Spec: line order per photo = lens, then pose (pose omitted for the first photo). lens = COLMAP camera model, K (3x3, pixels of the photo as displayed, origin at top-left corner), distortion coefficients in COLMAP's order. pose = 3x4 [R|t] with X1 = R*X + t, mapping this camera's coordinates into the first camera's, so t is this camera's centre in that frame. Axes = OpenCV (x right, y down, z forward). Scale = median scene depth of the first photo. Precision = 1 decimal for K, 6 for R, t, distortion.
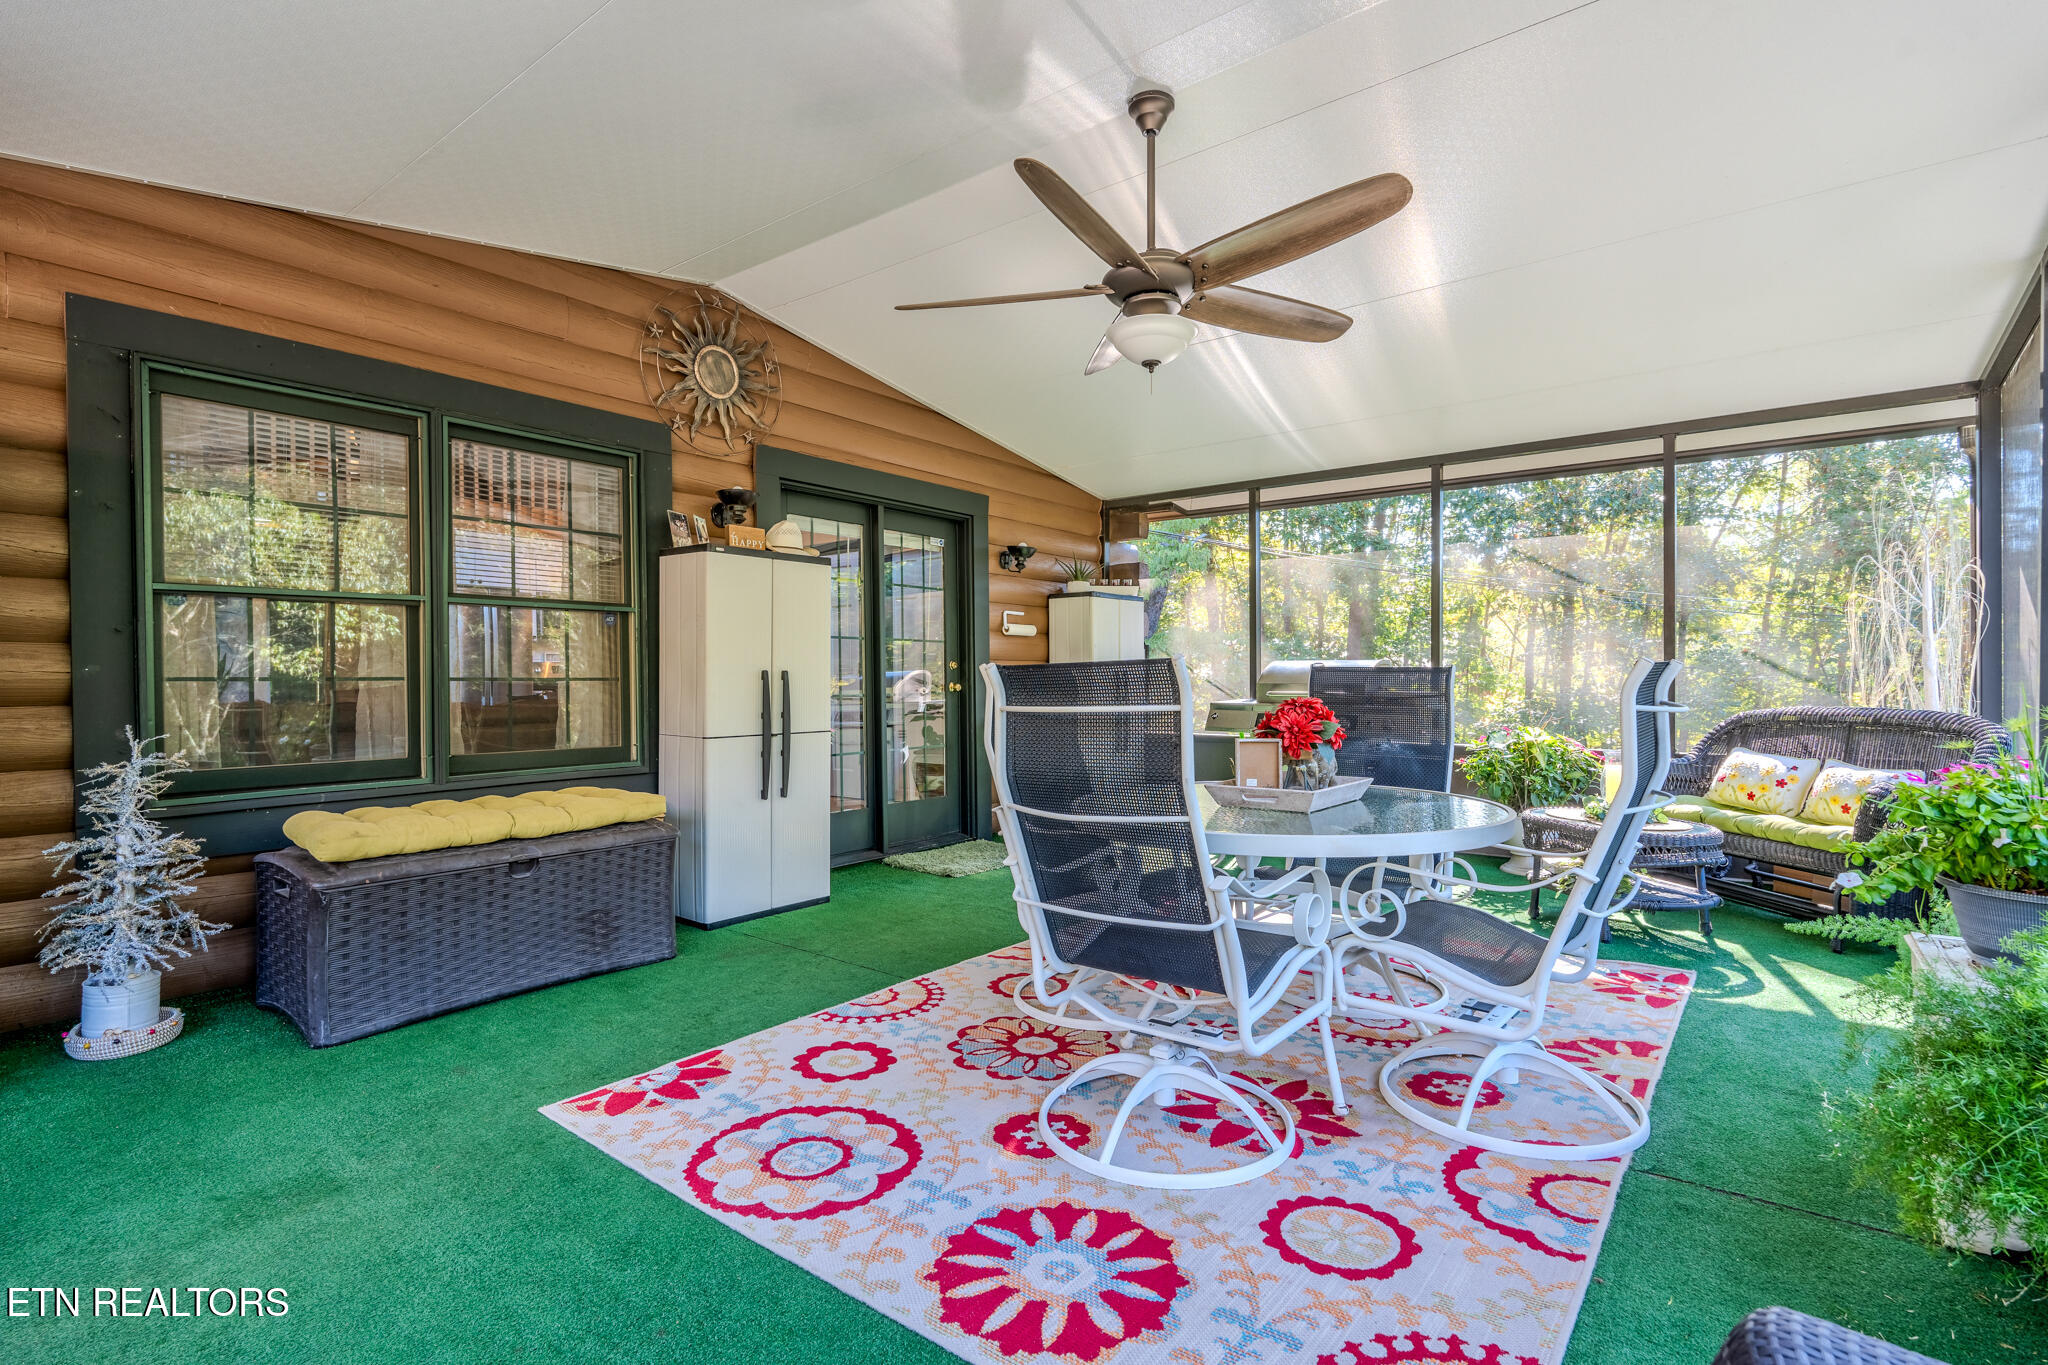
lens RADIAL K [[948.2, 0, 1027.7], [0, 948.2, 678.9], [0, 0, 1]] dist [-0.004894, -0.000437]
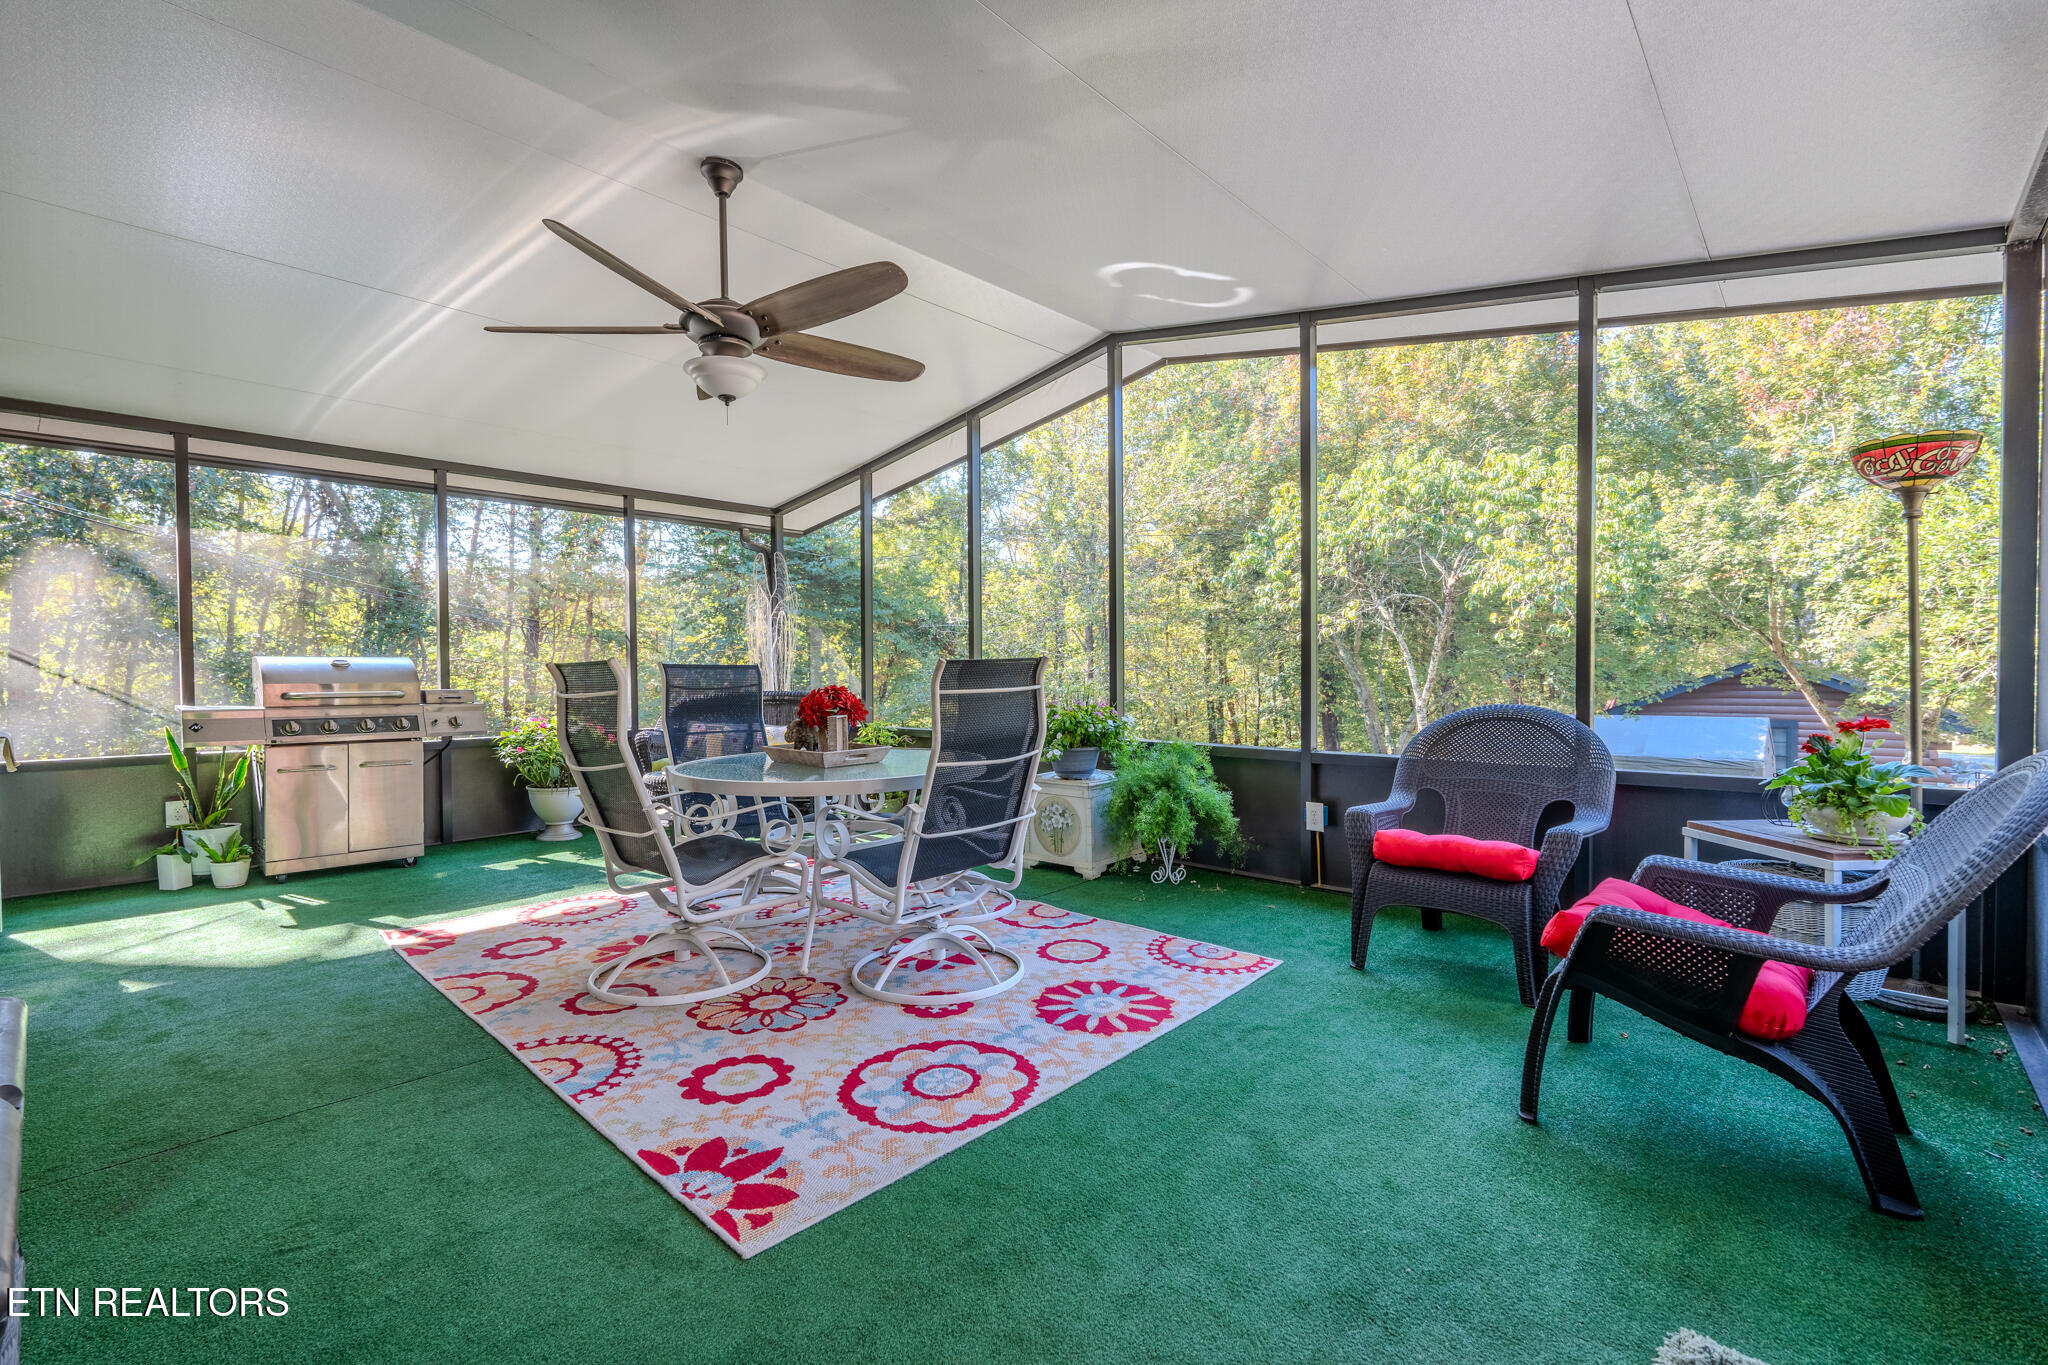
lens RADIAL K [[893.5, 0, 1027.9], [0, 893.5, 678.1], [0, 0, 1]] dist [-0.001819, -0.000116]
pose [[0.088400, -0.010401, 0.996031, -1.230229], [0.007764, 0.999922, 0.009753, 0.002793], [-0.996055, 0.006871, 0.088474, 0.749732]]
